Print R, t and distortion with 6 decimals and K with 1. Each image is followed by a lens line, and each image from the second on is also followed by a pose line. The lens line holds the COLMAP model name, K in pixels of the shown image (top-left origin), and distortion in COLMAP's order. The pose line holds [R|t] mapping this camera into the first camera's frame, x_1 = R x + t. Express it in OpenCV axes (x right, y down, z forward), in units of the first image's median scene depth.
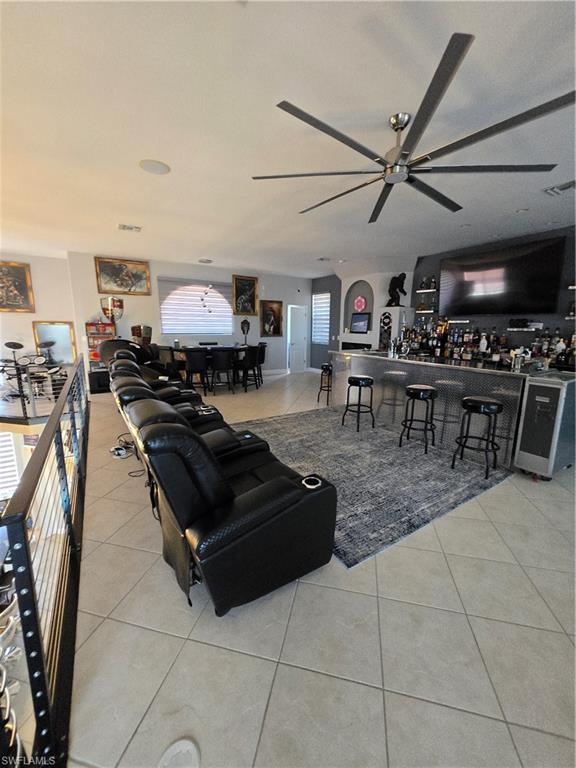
lens RADIAL K [[305.2, 0, 286.3], [0, 305.2, 383.9], [0, 0, 1]] dist [-0.004569, -0.000171]
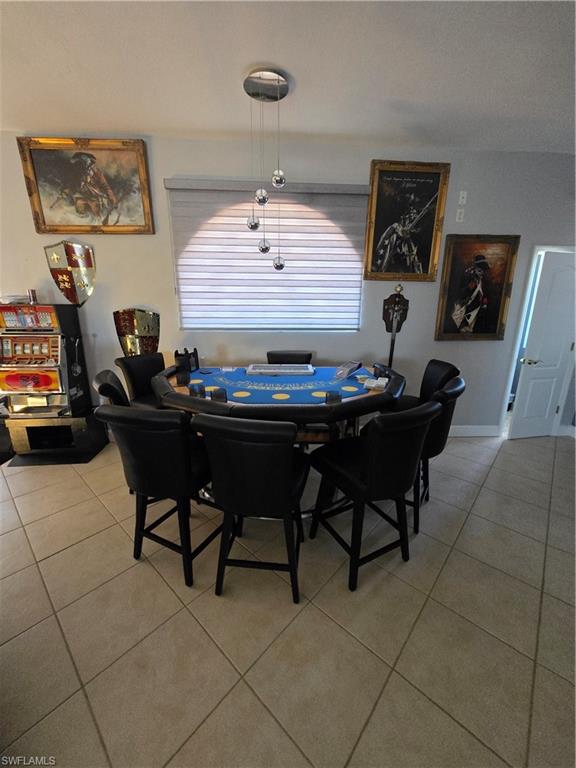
lens RADIAL K [[305.2, 0, 281.9], [0, 305.2, 380.3], [0, 0, 1]] dist [-0.004569, -0.000171]
pose [[0.883341, 0.112536, -0.455021, -0.080630], [-0.087476, 0.993276, 0.075837, -0.125639], [0.460496, -0.027187, 0.887245, 0.627849]]
